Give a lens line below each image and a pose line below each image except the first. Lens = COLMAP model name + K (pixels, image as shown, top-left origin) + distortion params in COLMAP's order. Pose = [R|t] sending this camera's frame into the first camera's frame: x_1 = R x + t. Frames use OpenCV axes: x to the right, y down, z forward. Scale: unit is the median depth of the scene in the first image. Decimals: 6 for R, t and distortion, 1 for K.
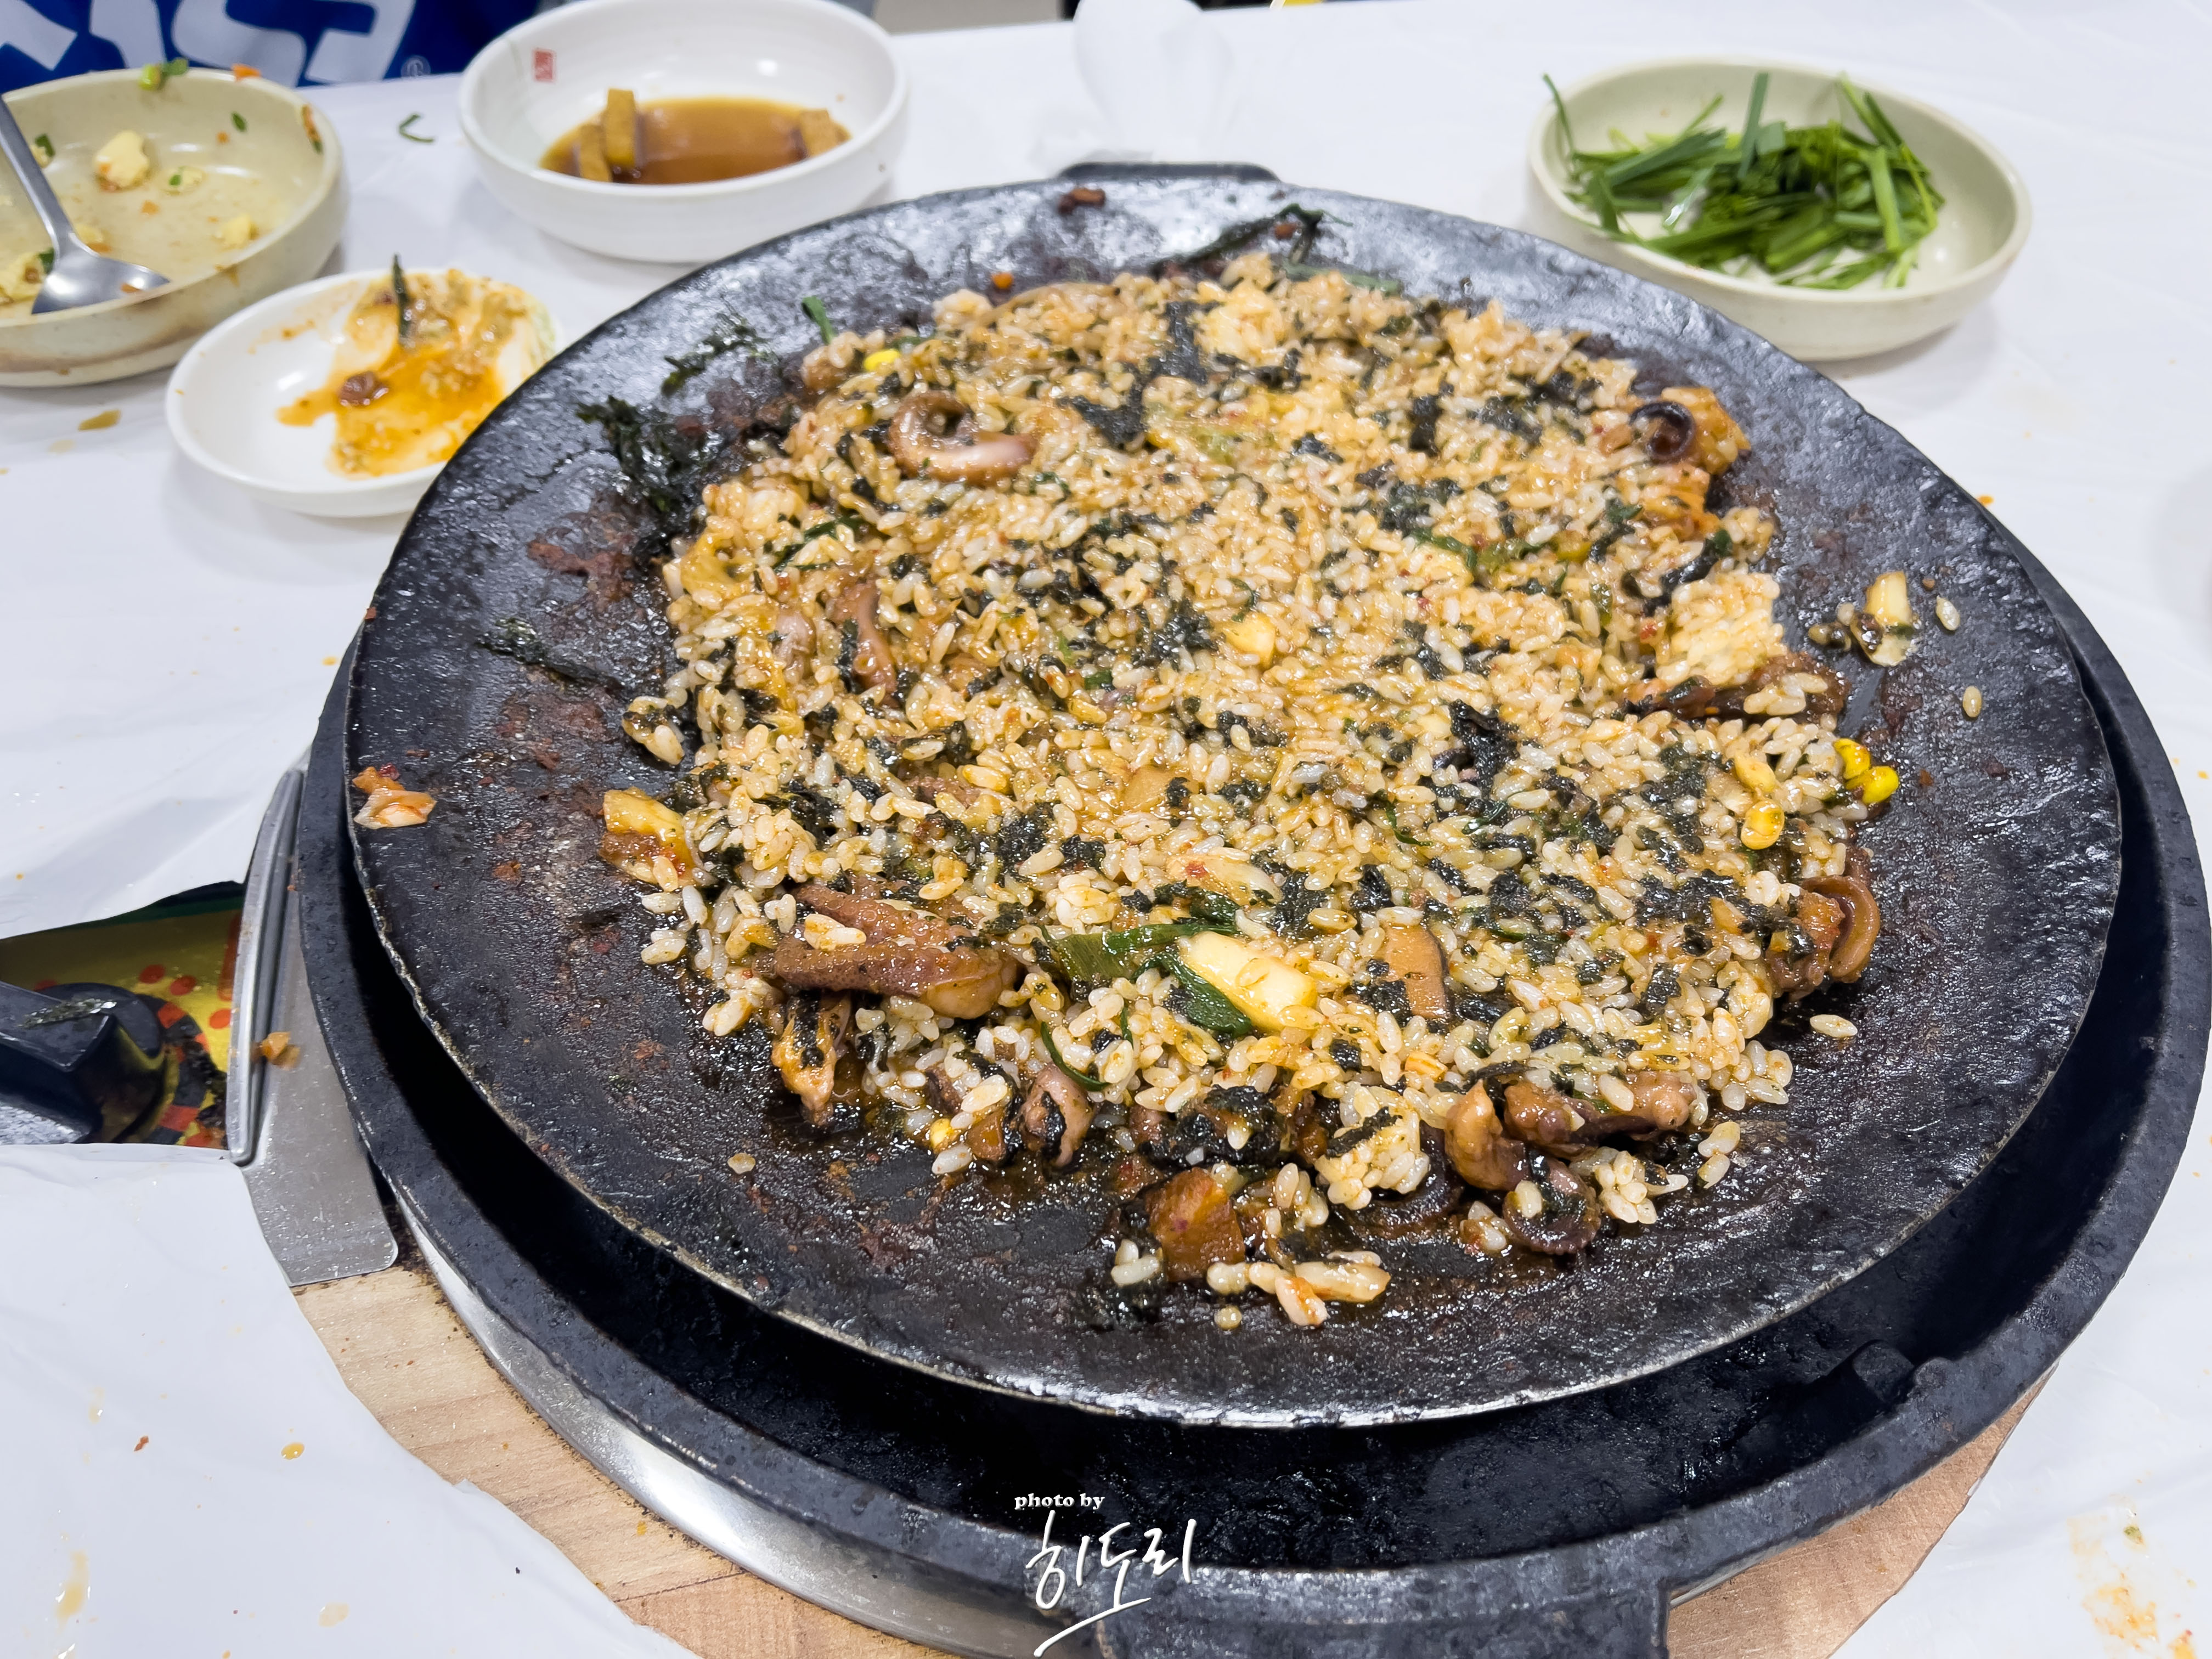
lens RADIAL K [[1606.6, 0, 1099.8], [0, 1606.6, 835.3], [0, 0, 1]] dist [0.020979, -0.046881]
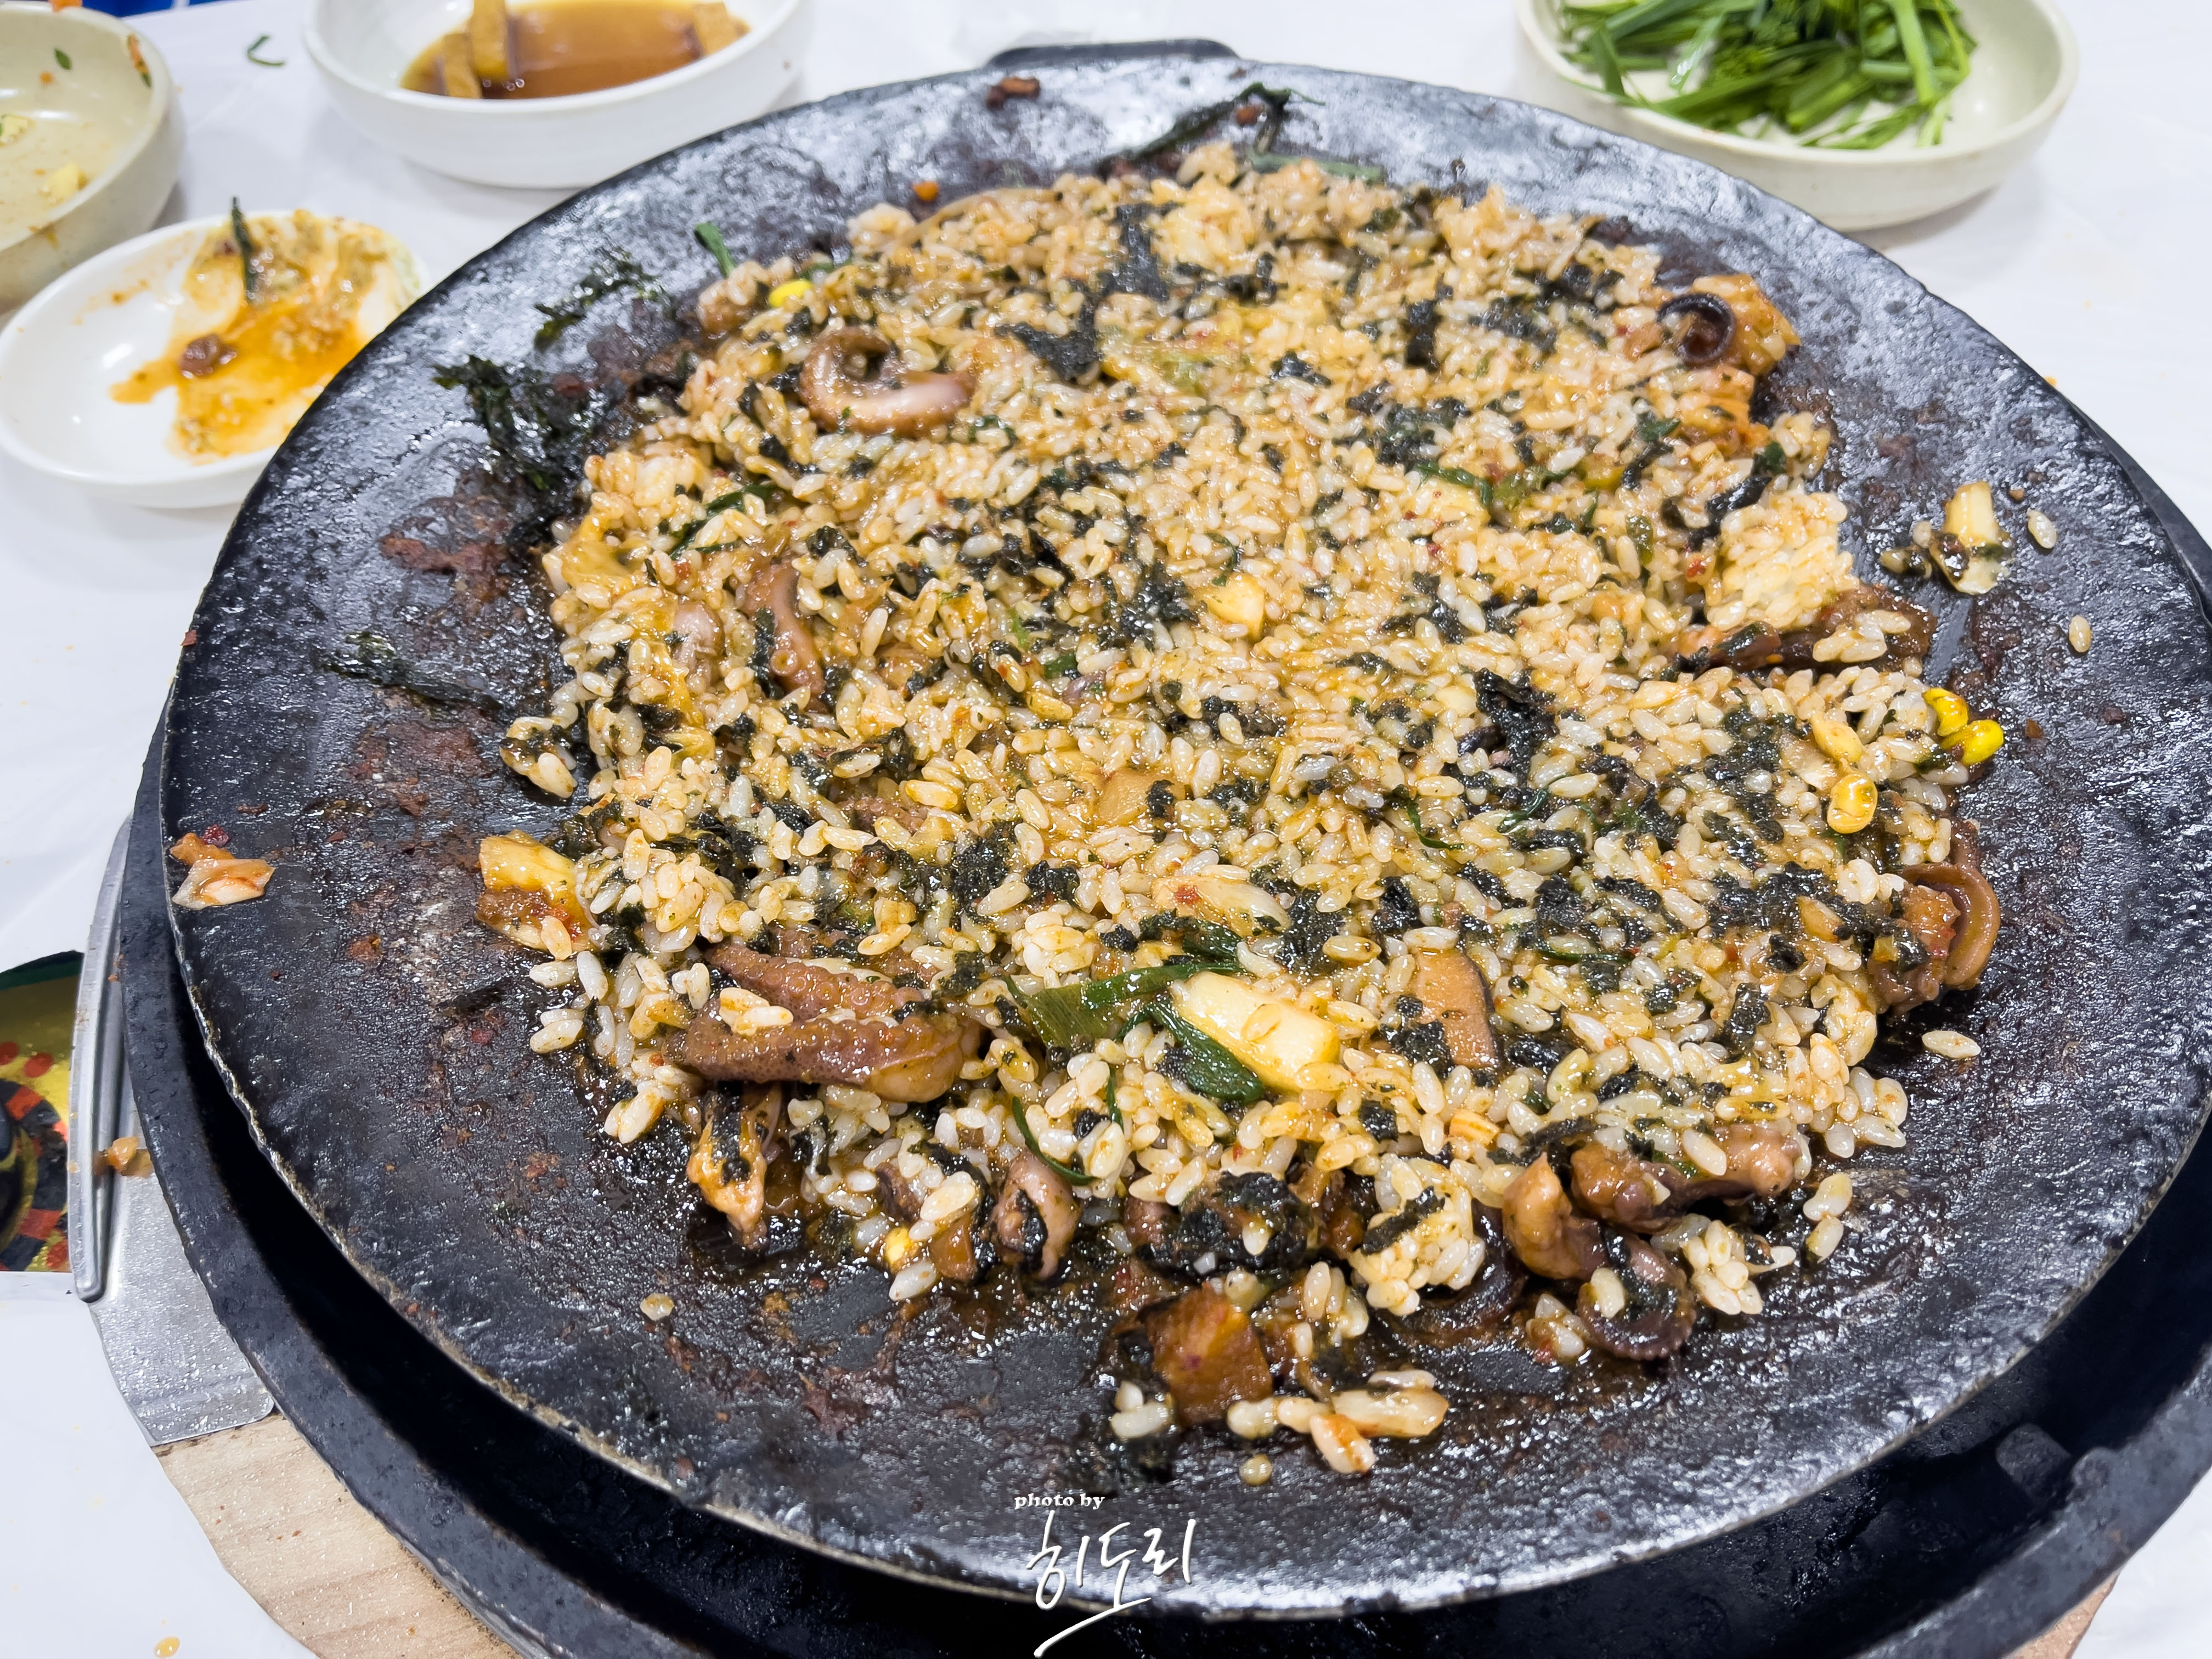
lens RADIAL K [[1606.6, 0, 1117.7], [0, 1606.6, 824.7], [0, 0, 1]] dist [0.020979, -0.046881]
pose [[0.998142, -0.059333, 0.013887, 0.013021], [0.058506, 0.996832, 0.053875, -0.058107], [-0.017040, -0.052962, 0.998451, 0.147780]]
